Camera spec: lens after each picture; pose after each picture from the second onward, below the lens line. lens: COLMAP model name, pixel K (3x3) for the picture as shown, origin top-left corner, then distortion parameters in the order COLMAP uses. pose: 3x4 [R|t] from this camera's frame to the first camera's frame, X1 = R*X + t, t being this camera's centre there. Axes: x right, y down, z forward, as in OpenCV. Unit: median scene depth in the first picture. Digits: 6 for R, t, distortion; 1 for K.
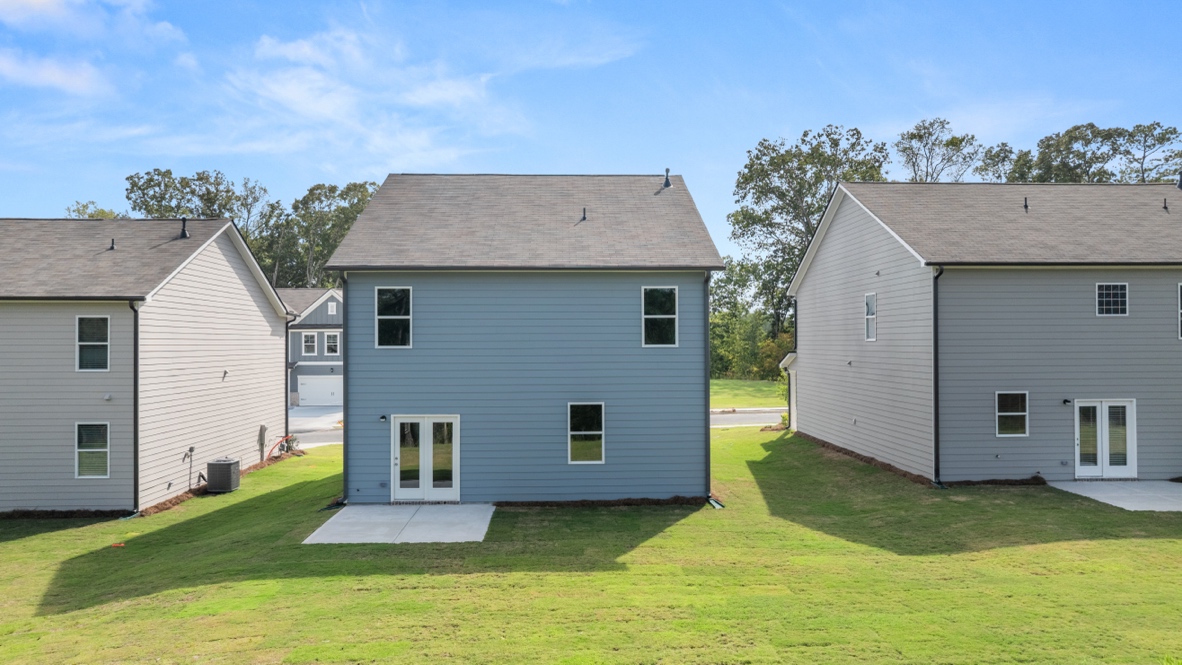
lens RADIAL K [[829.7, 0, 591.0], [0, 829.7, 332.5], [0, 0, 1]] dist [-0.011798, 0.005481]
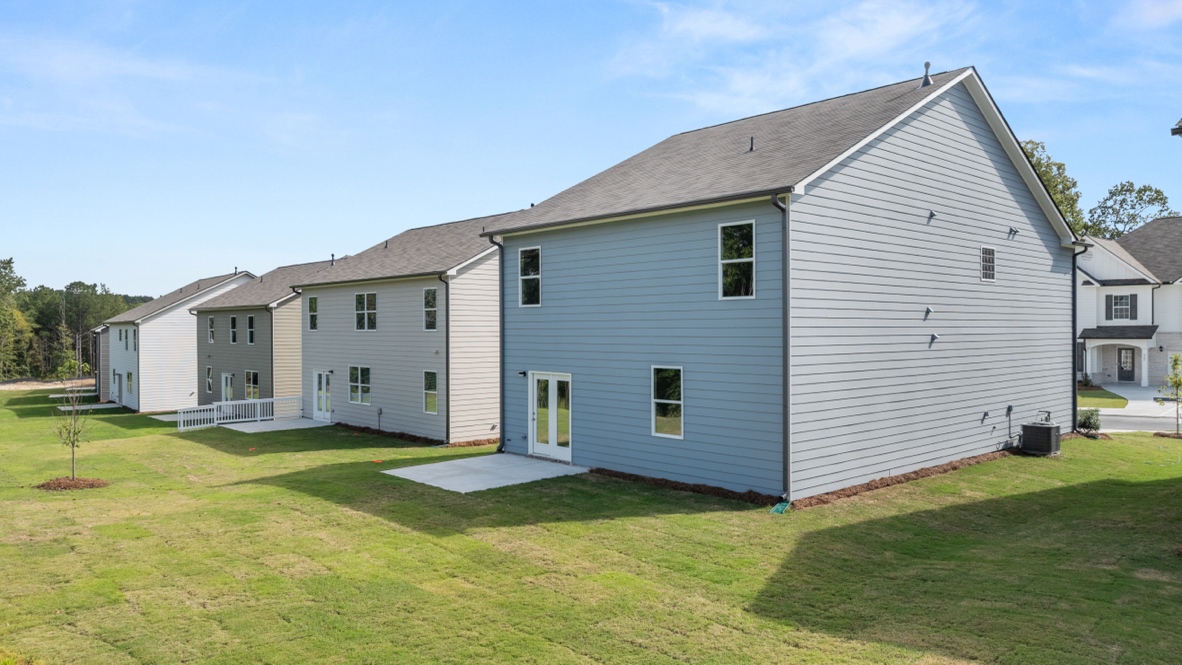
lens RADIAL K [[829.7, 0, 591.0], [0, 829.7, 332.5], [0, 0, 1]] dist [-0.011798, 0.005481]
pose [[0.639250, 0.003721, -0.768990, 0.602814], [0.011085, 0.999840, 0.014054, 0.036808], [0.768919, -0.017508, 0.639107, 0.392317]]
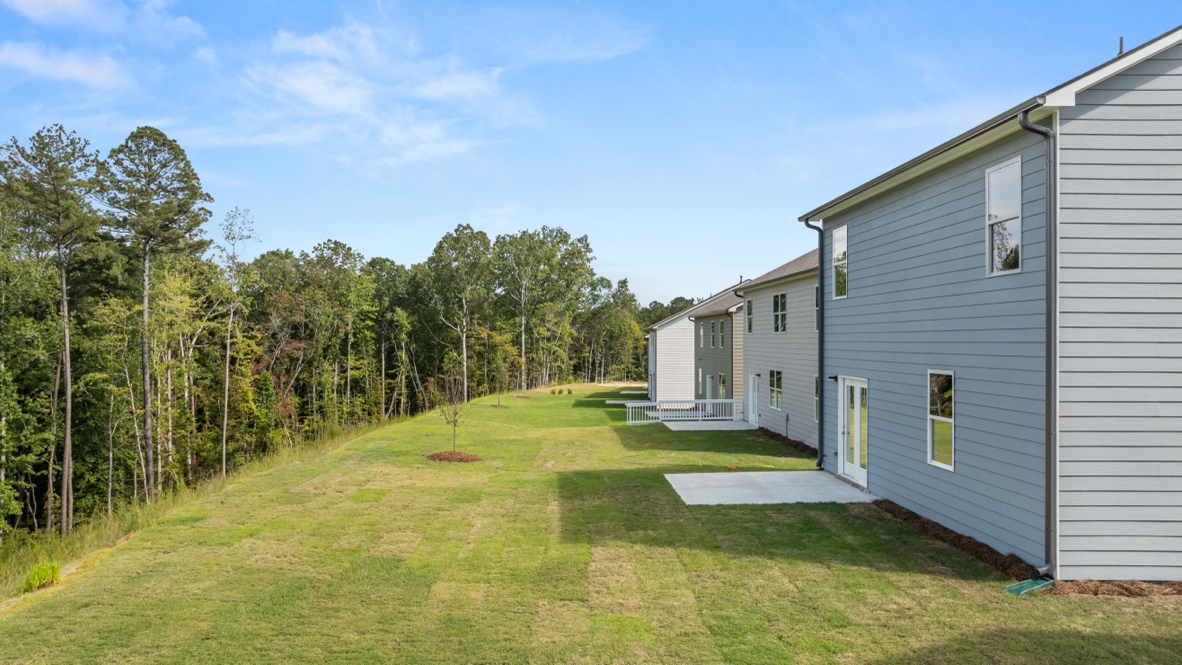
lens RADIAL K [[829.7, 0, 591.0], [0, 829.7, 332.5], [0, 0, 1]] dist [-0.011798, 0.005481]
pose [[-0.003738, -0.006769, -0.999970, 0.628492], [0.010310, 0.999924, -0.006807, 0.056835], [0.999940, -0.010335, -0.003668, 0.735491]]
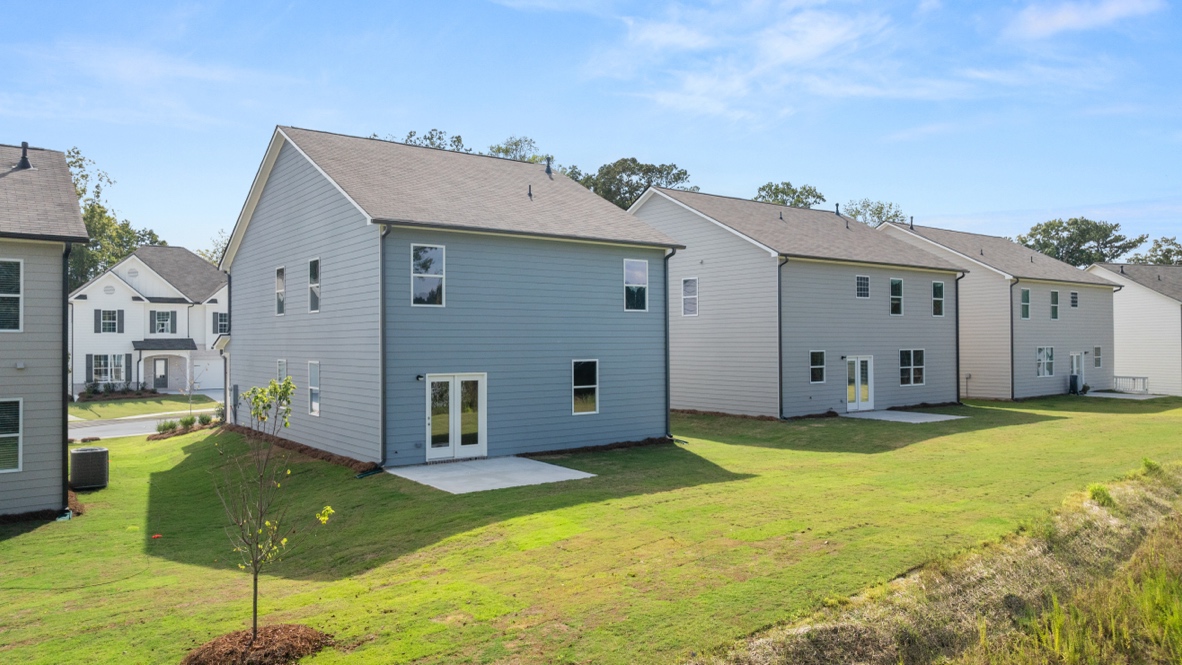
lens RADIAL K [[829.7, 0, 591.0], [0, 829.7, 332.5], [0, 0, 1]] dist [-0.011798, 0.005481]
pose [[0.823112, 0.006697, 0.567839, -0.635730], [-0.005263, 0.999977, -0.004166, 0.052271], [-0.567855, 0.000440, 0.823129, 0.072911]]
